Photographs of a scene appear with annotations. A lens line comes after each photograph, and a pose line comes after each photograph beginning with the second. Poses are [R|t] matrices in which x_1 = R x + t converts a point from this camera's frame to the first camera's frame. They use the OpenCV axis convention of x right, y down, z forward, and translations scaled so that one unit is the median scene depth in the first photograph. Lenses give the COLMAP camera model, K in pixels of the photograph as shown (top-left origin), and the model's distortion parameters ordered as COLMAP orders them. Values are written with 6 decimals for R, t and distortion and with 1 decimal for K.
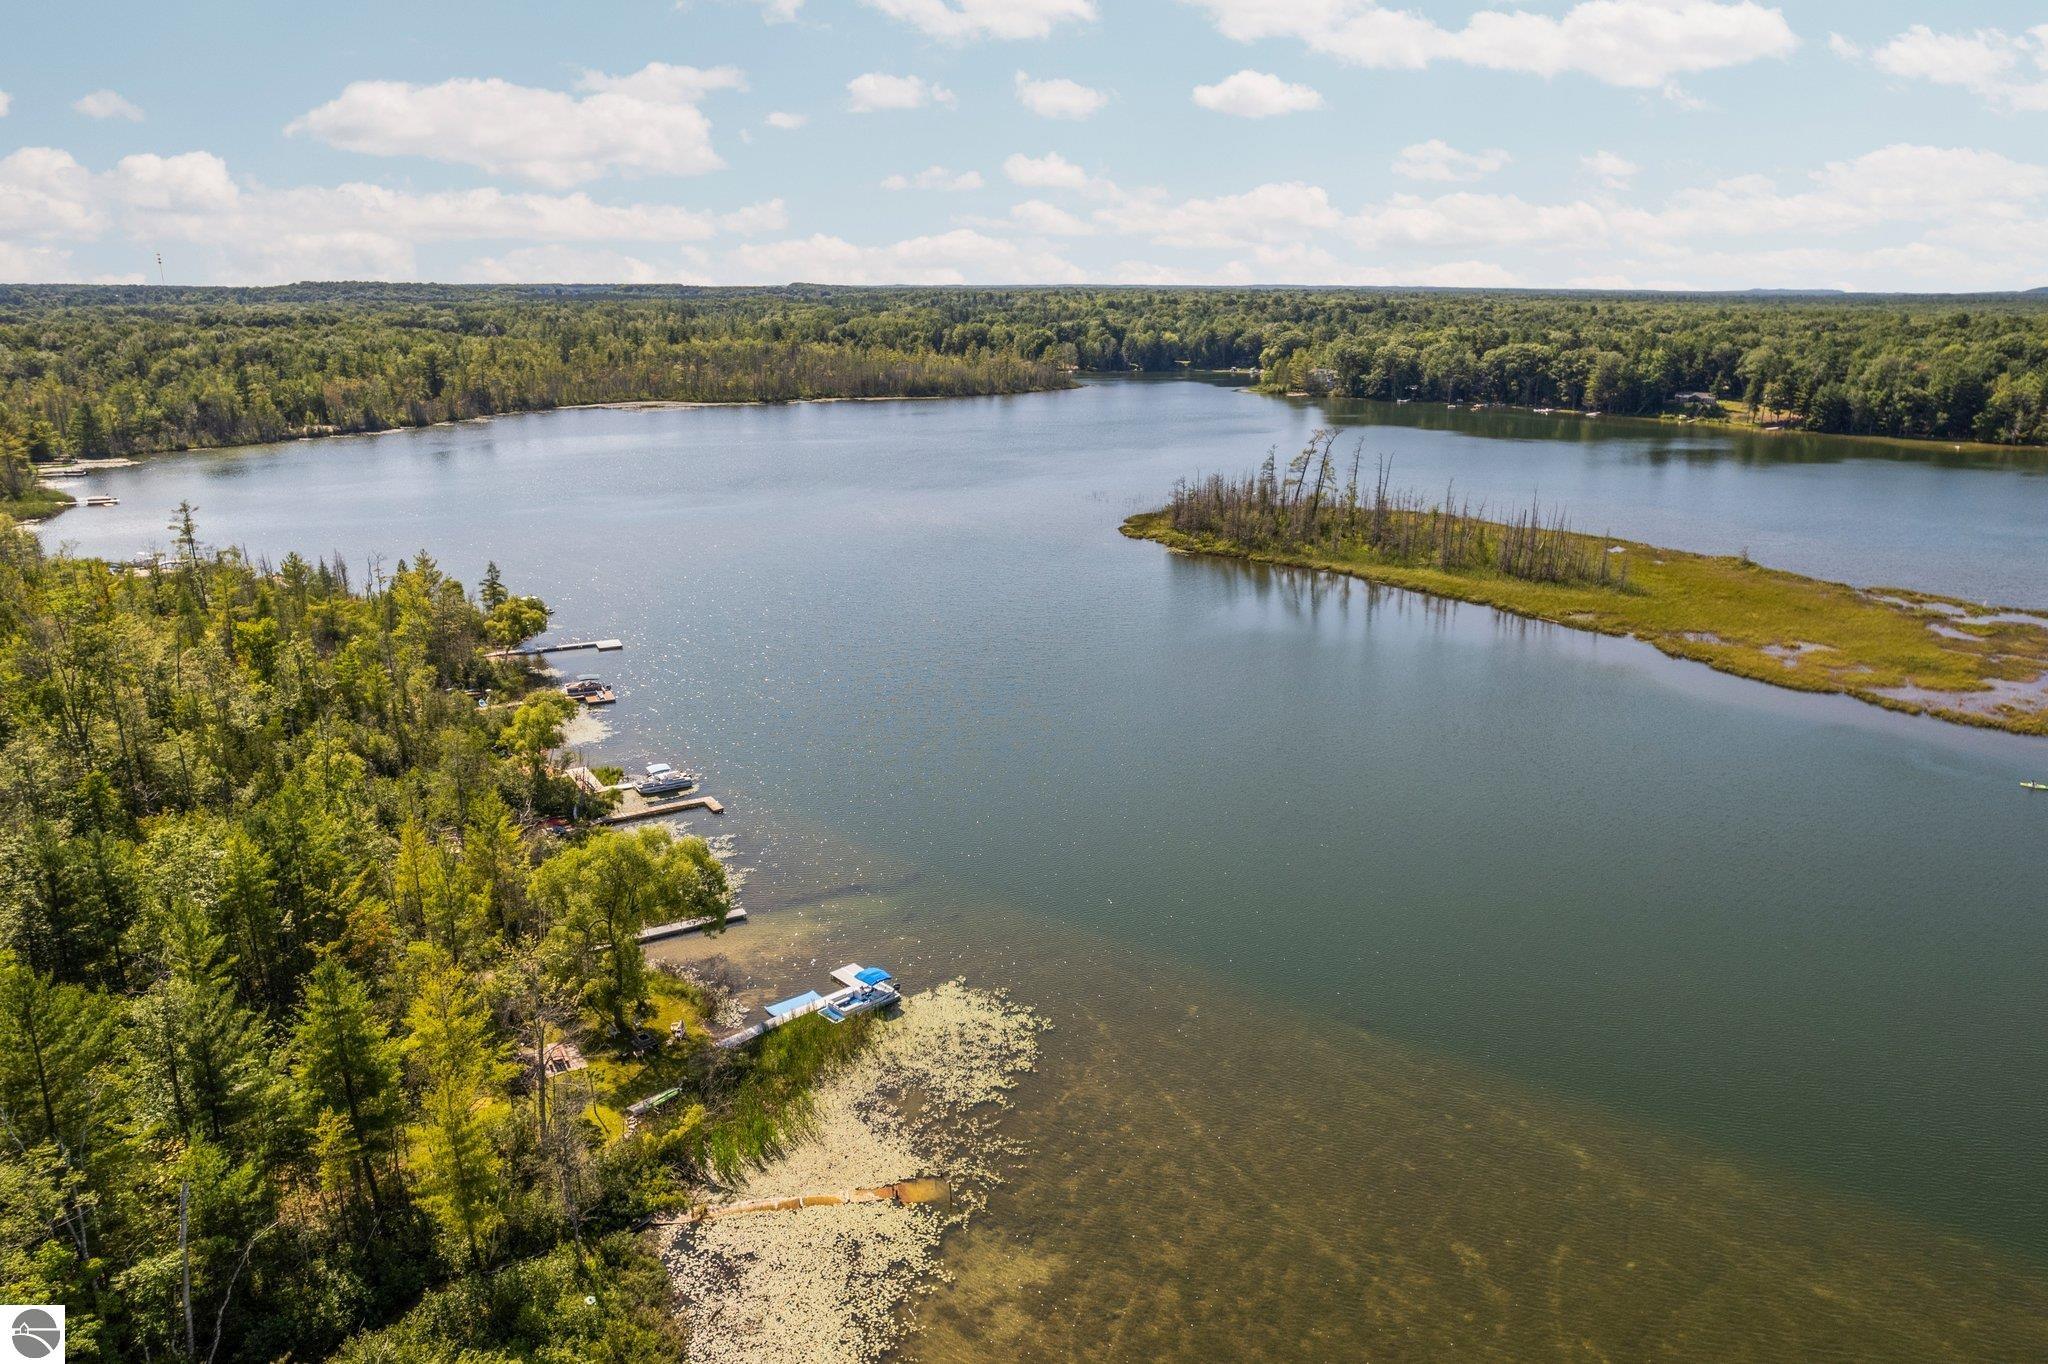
lens RADIAL K [[1372.8, 0, 1024.0], [0, 1372.8, 682.0], [0, 0, 1]] dist [-0.085665, 0.086775]
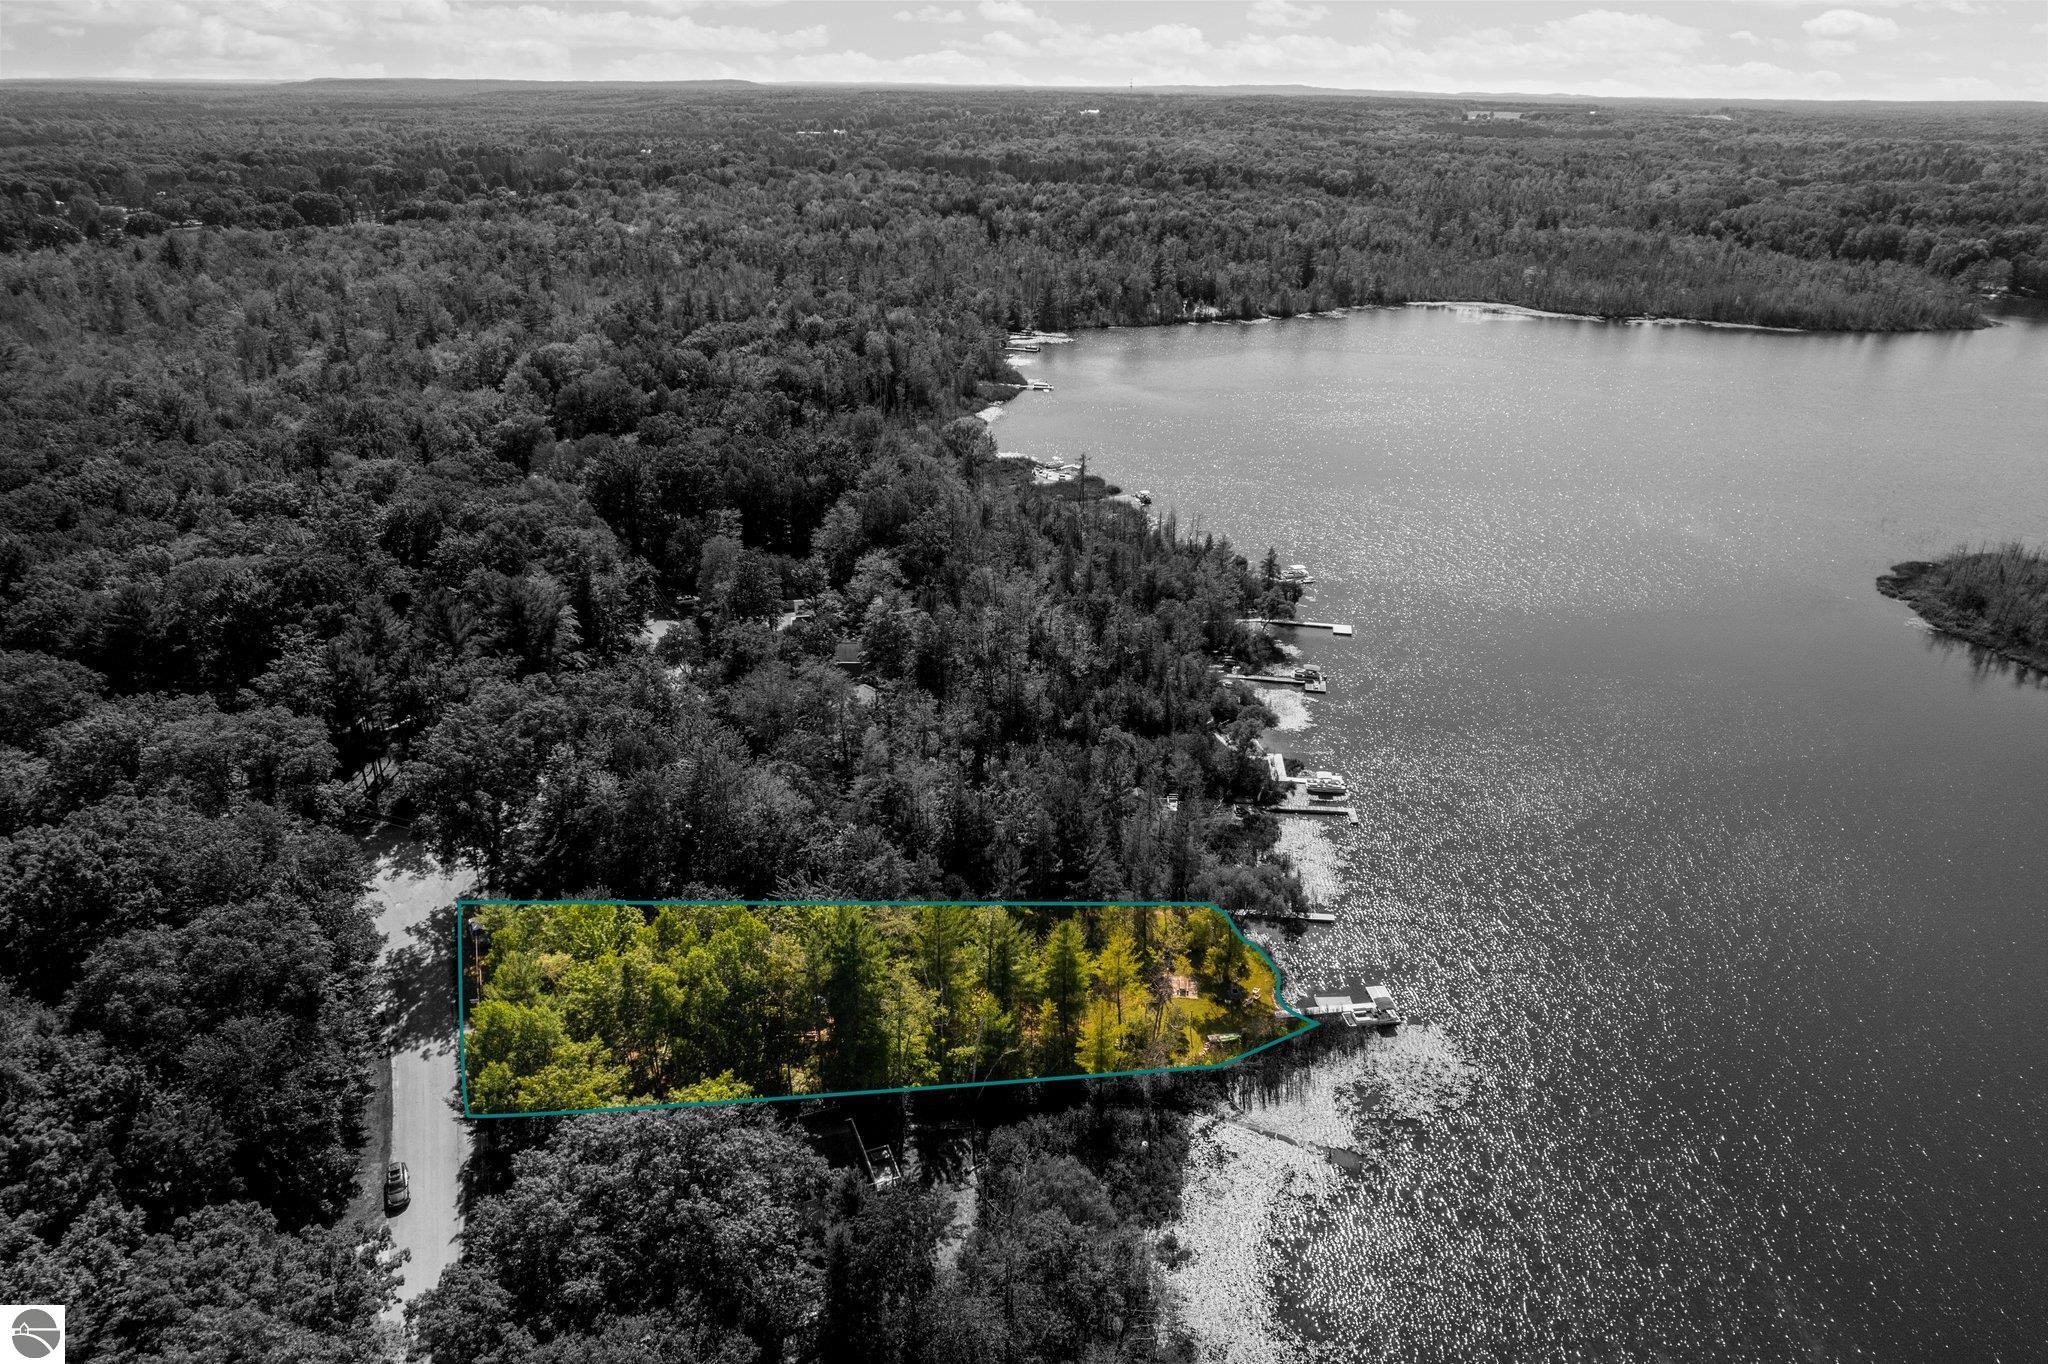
lens RADIAL K [[1311.6, 0, 1024.0], [0, 1311.6, 682.0], [0, 0, 1]] dist [-0.073713, 0.064727]
pose [[0.808750, 0.255547, -0.529735, 0.165187], [-0.172912, 0.964181, 0.201140, -0.243276], [0.562161, -0.071074, 0.823968, -0.266498]]
